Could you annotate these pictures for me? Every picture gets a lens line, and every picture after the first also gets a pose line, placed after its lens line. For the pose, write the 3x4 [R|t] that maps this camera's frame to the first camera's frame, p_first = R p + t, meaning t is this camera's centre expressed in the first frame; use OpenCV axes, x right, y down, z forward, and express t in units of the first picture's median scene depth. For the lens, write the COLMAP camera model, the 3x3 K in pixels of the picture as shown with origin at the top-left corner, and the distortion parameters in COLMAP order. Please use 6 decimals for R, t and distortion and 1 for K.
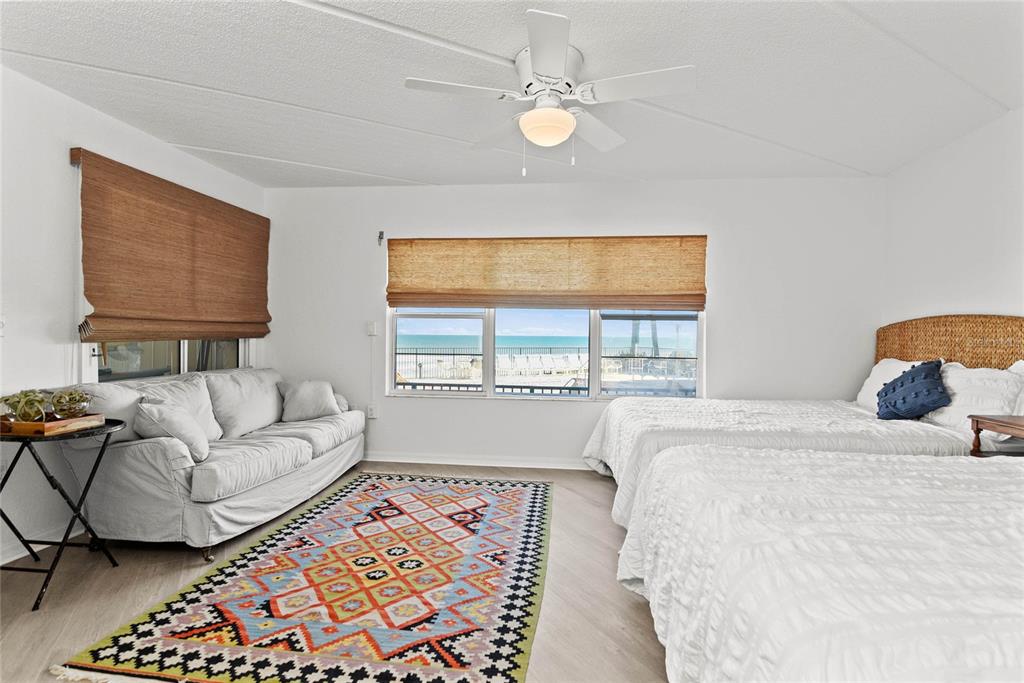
lens RADIAL K [[507.7, 0, 511.3], [0, 507.7, 339.4], [0, 0, 1]] dist [0.014574, -0.028124]
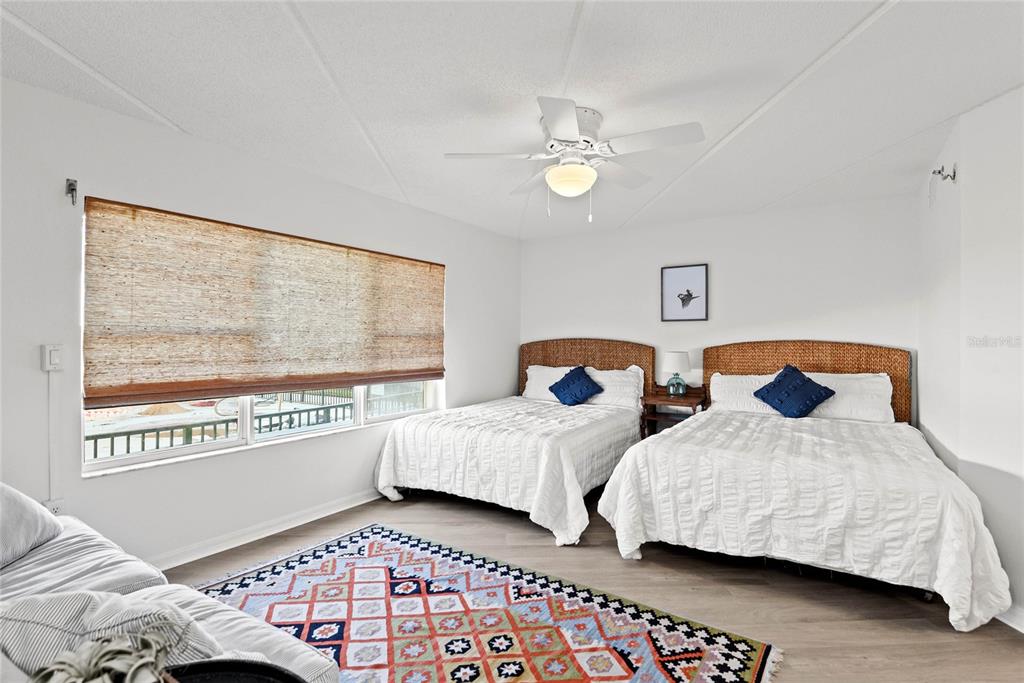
lens RADIAL K [[507.7, 0, 511.3], [0, 507.7, 339.4], [0, 0, 1]] dist [0.014574, -0.028124]
pose [[0.448062, -0.008469, 0.893962, -0.736943], [0.006575, 0.999959, 0.006178, -0.056741], [-0.893978, 0.003109, 0.448100, 0.465903]]
